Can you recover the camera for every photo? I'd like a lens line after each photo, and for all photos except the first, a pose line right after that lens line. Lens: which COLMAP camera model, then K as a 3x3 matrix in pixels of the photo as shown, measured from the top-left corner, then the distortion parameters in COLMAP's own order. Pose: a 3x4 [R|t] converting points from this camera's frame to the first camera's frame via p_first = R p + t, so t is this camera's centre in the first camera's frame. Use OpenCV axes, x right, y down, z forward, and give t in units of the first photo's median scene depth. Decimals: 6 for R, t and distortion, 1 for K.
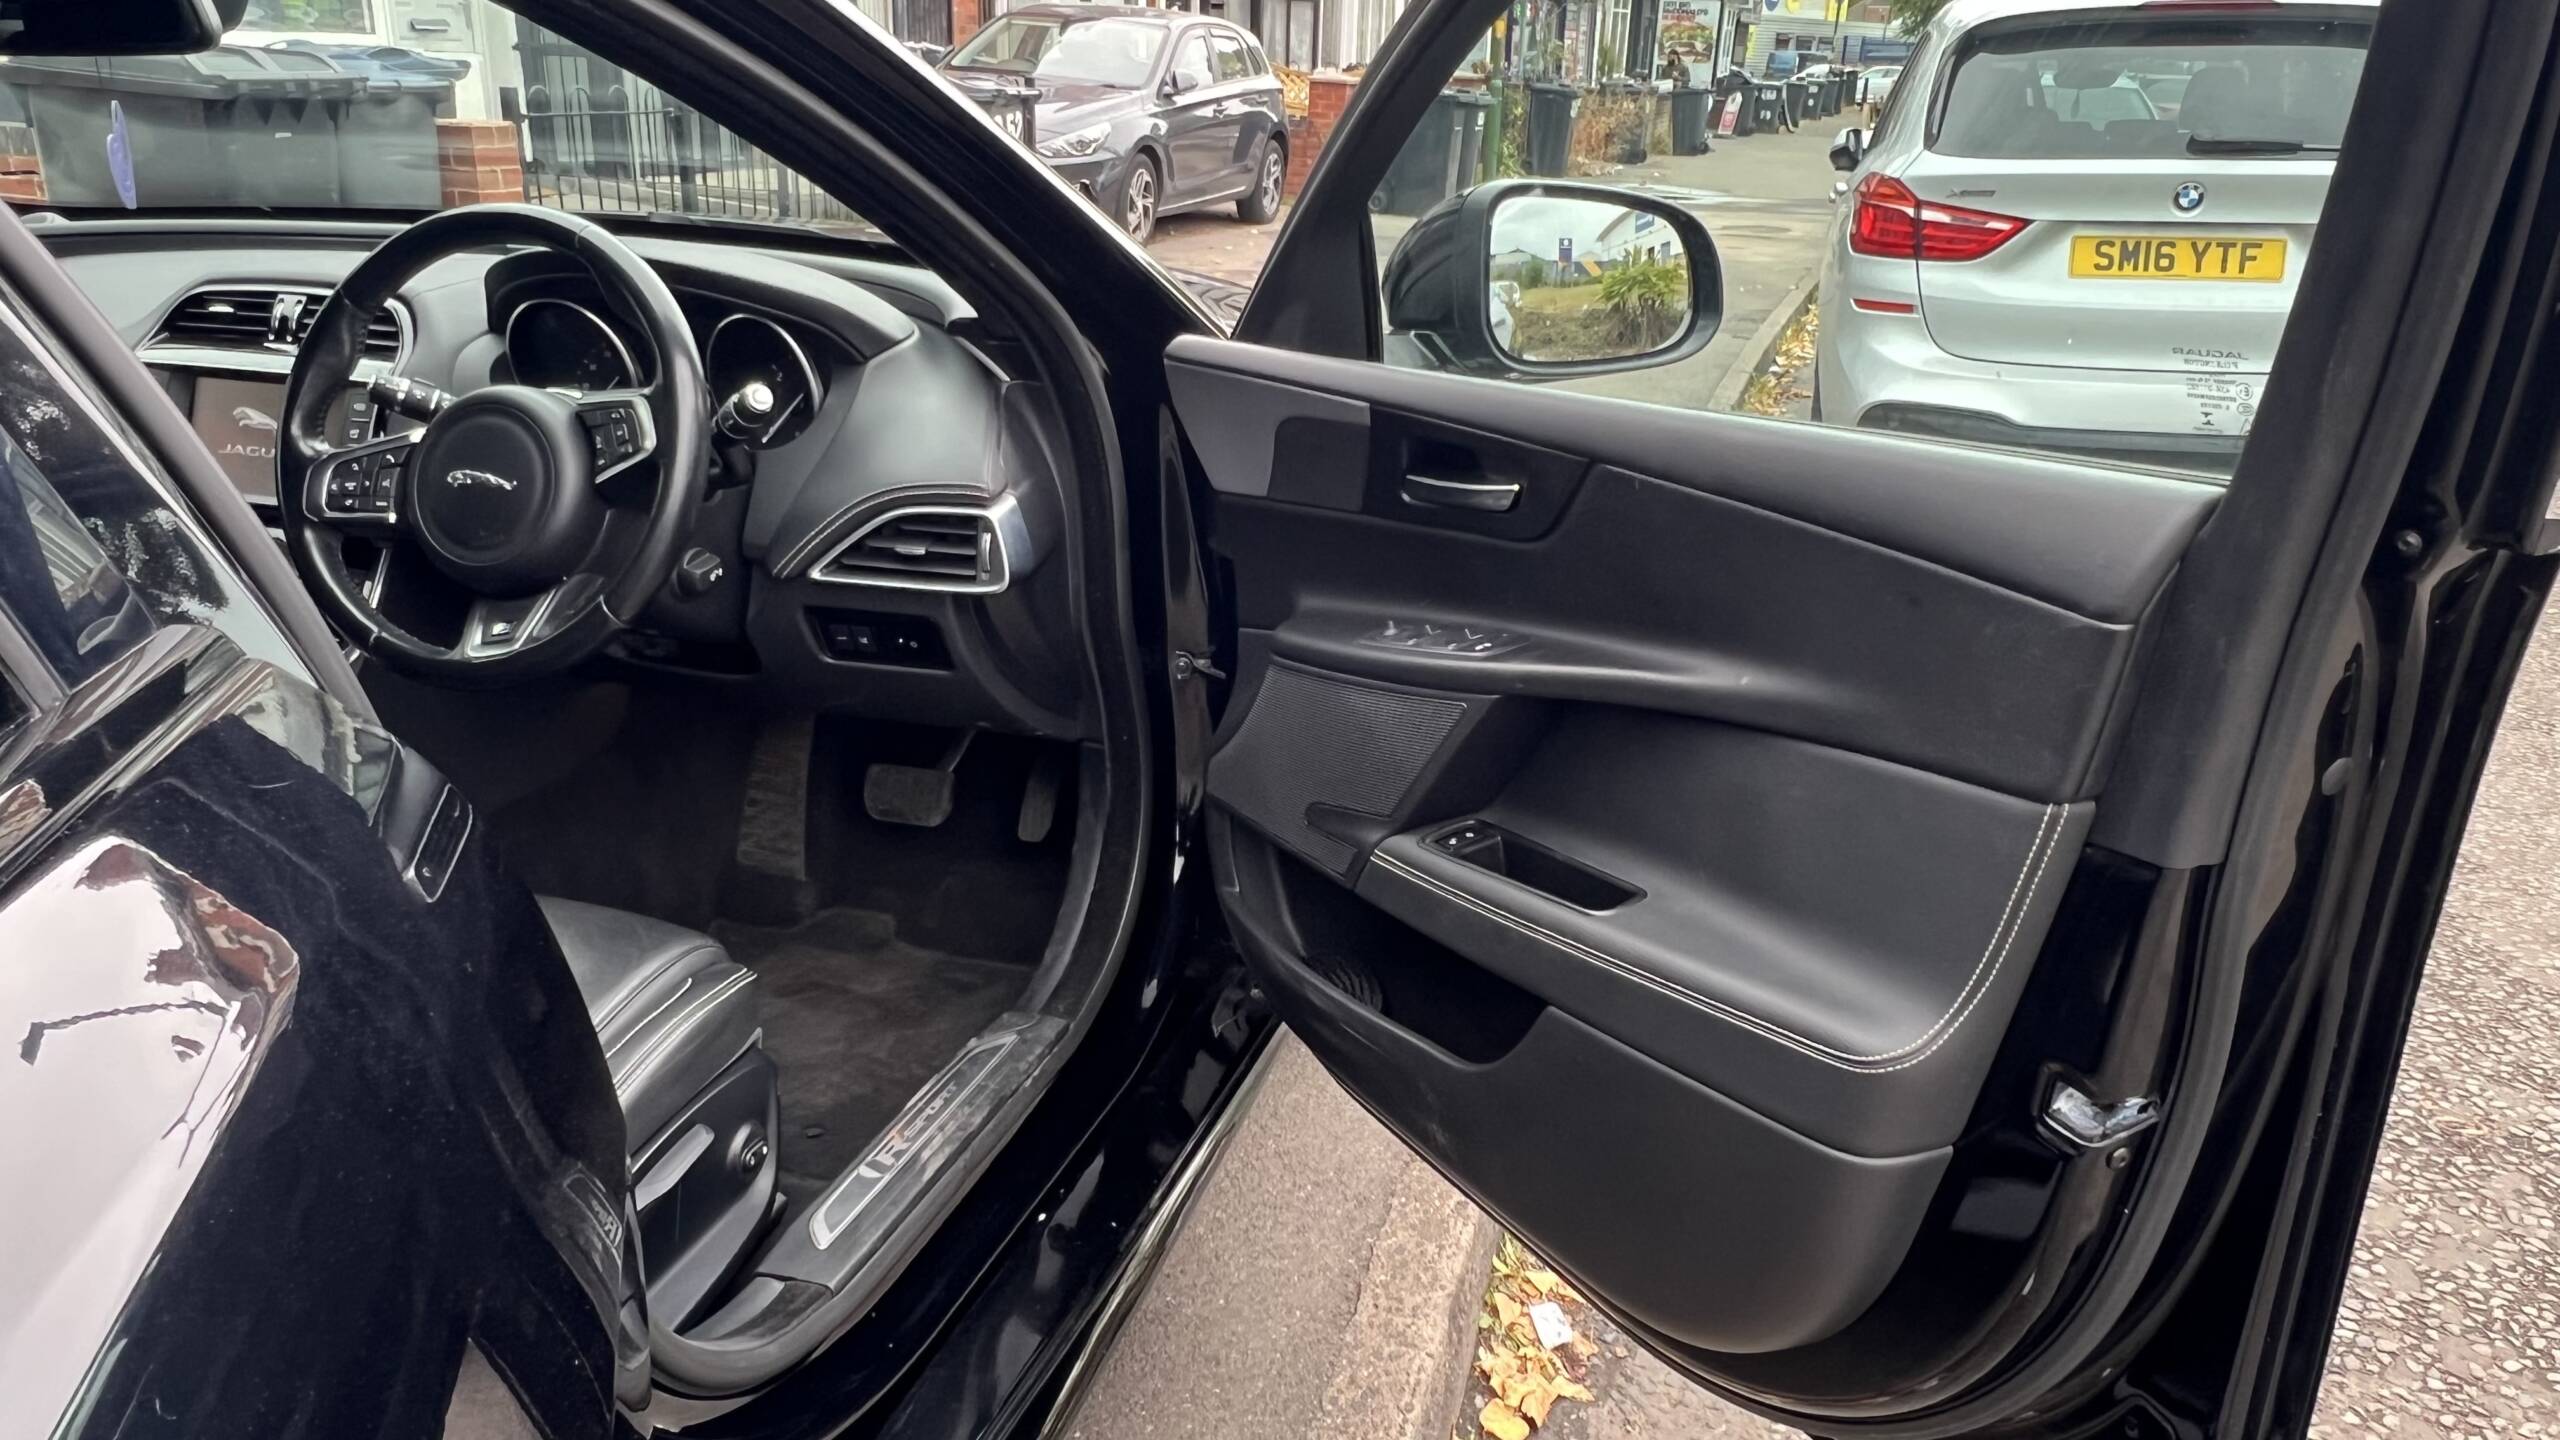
lens RADIAL K [[1782.5, 0, 1280.0], [0, 1782.5, 720.0], [0, 0, 1]] dist [-0.014253, 0.008748]
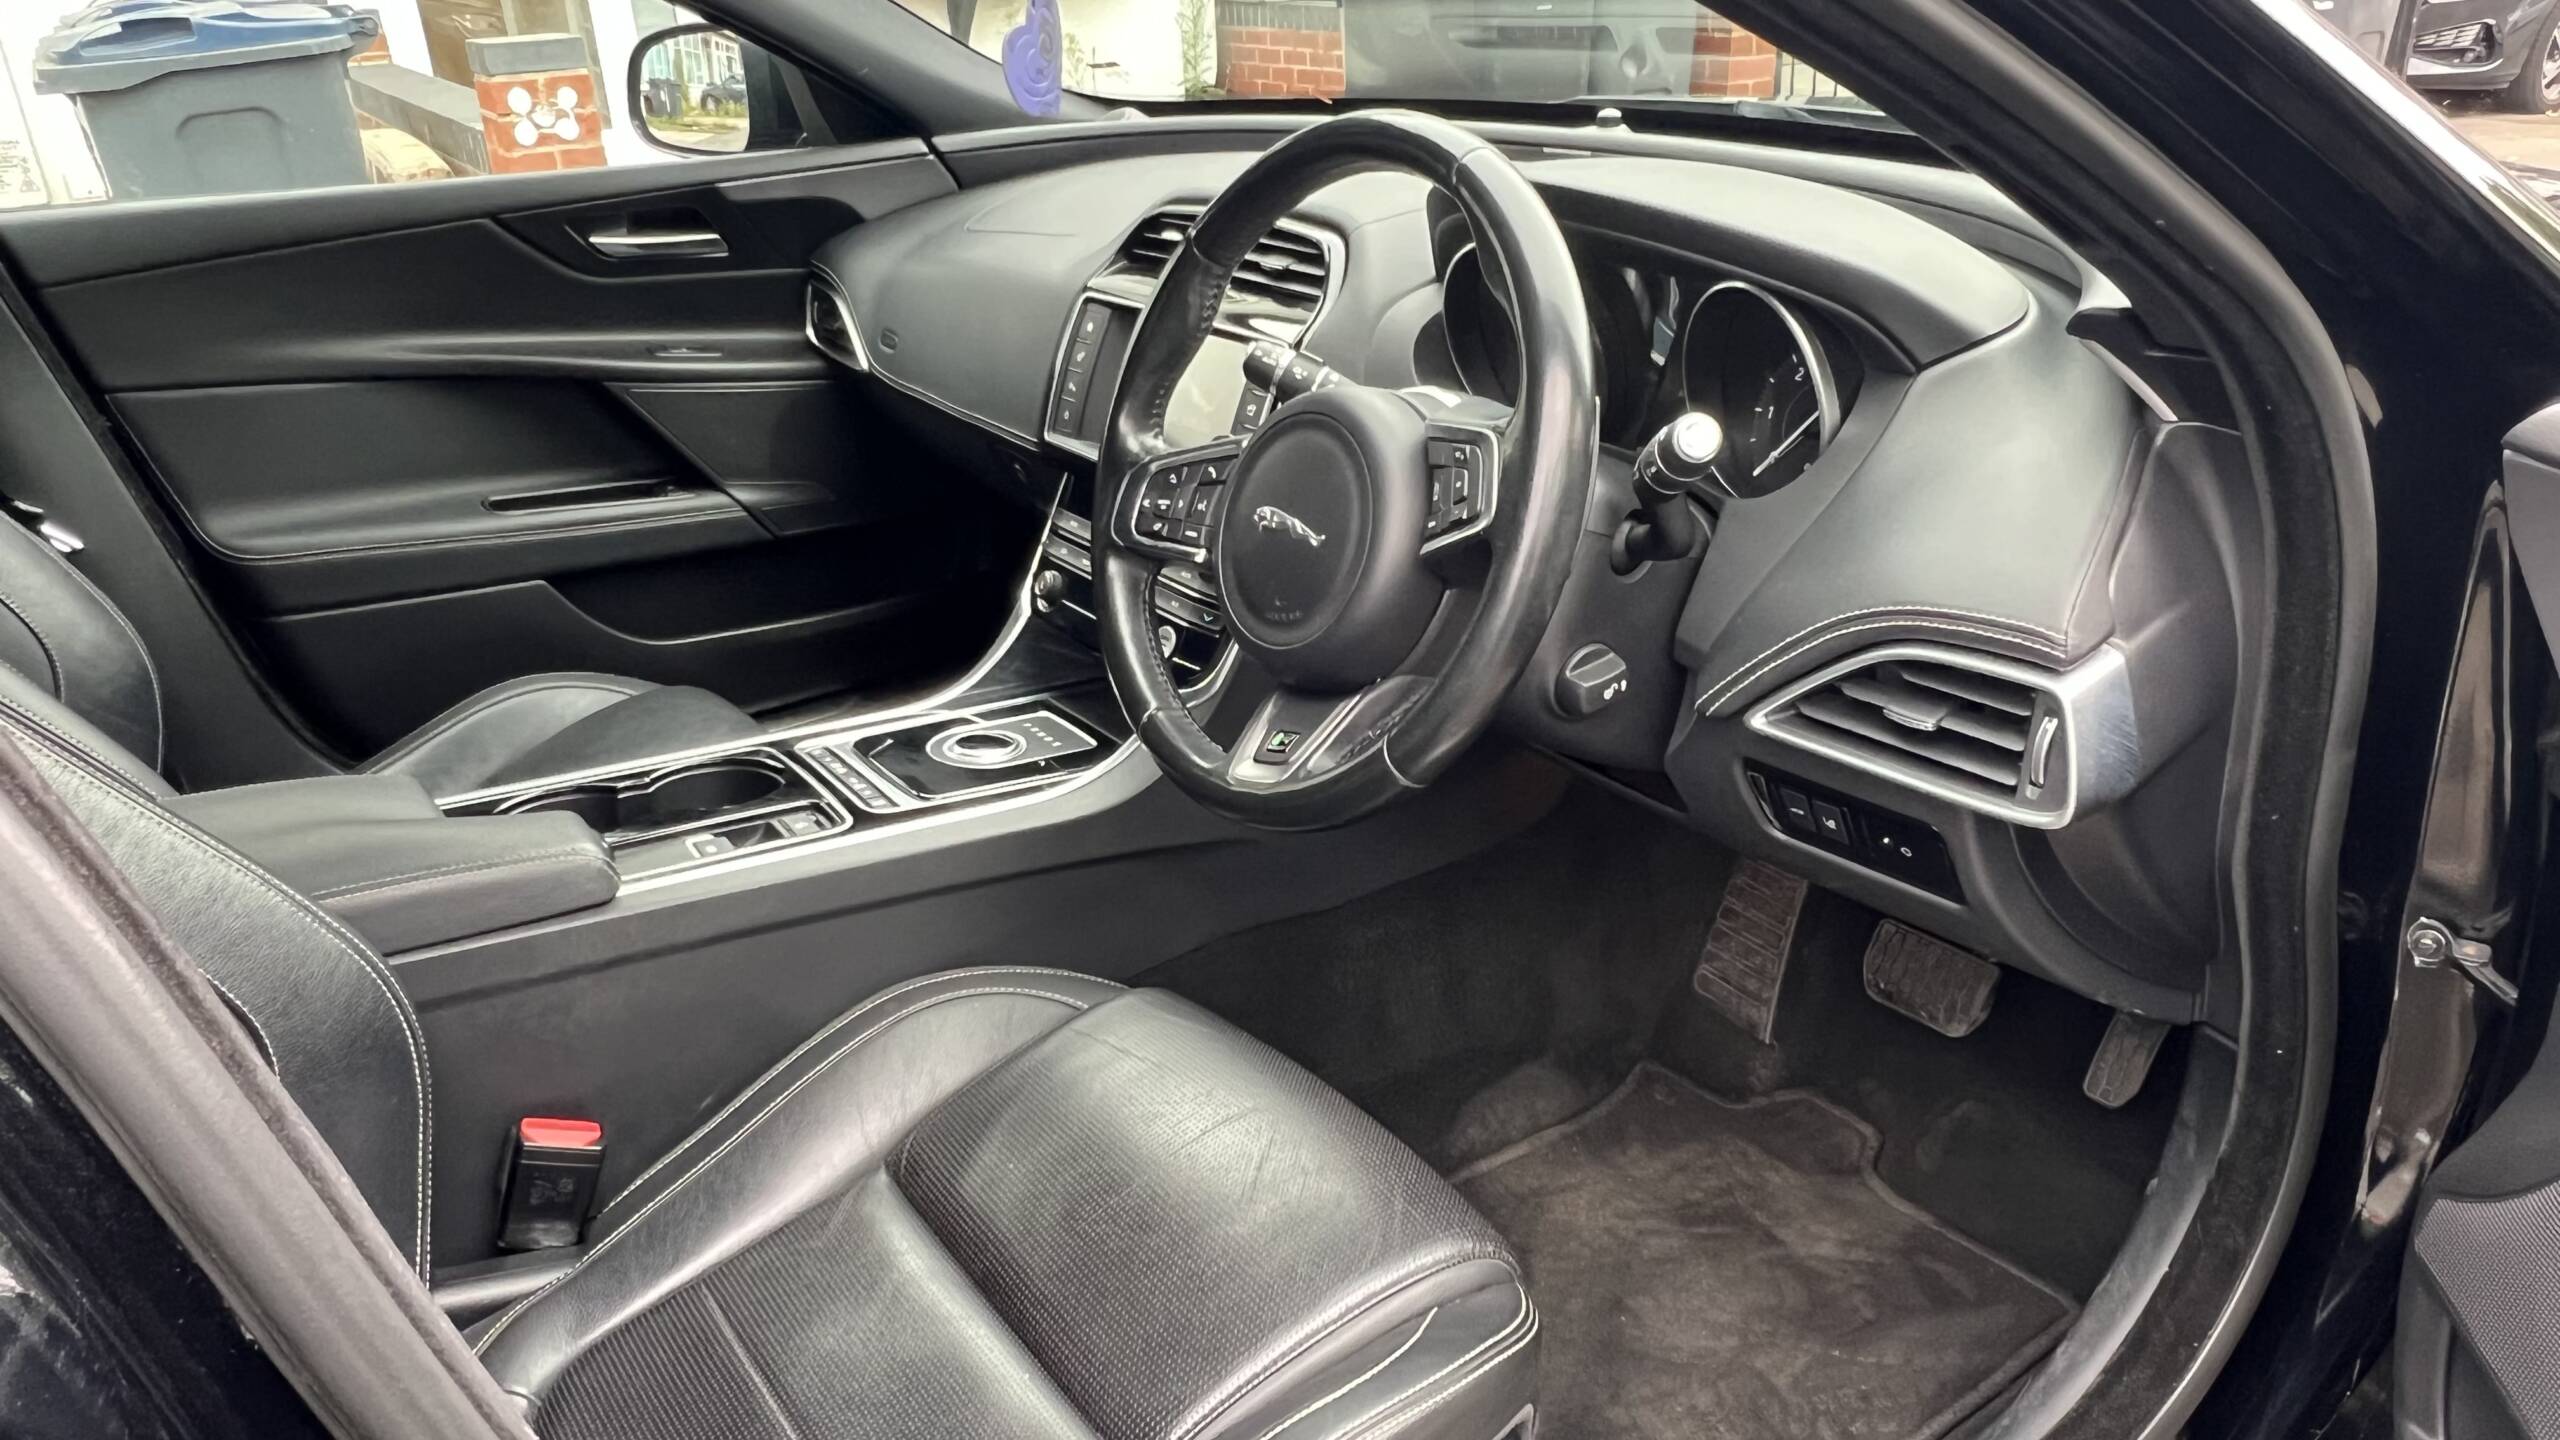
lens RADIAL K [[1782.5, 0, 1280.0], [0, 1782.5, 720.0], [0, 0, 1]] dist [-0.014253, 0.008748]
pose [[0.781090, 0.193602, -0.593647, -0.023340], [-0.148053, 0.981031, 0.125137, -0.133432], [0.606613, -0.009852, 0.794936, 0.405052]]
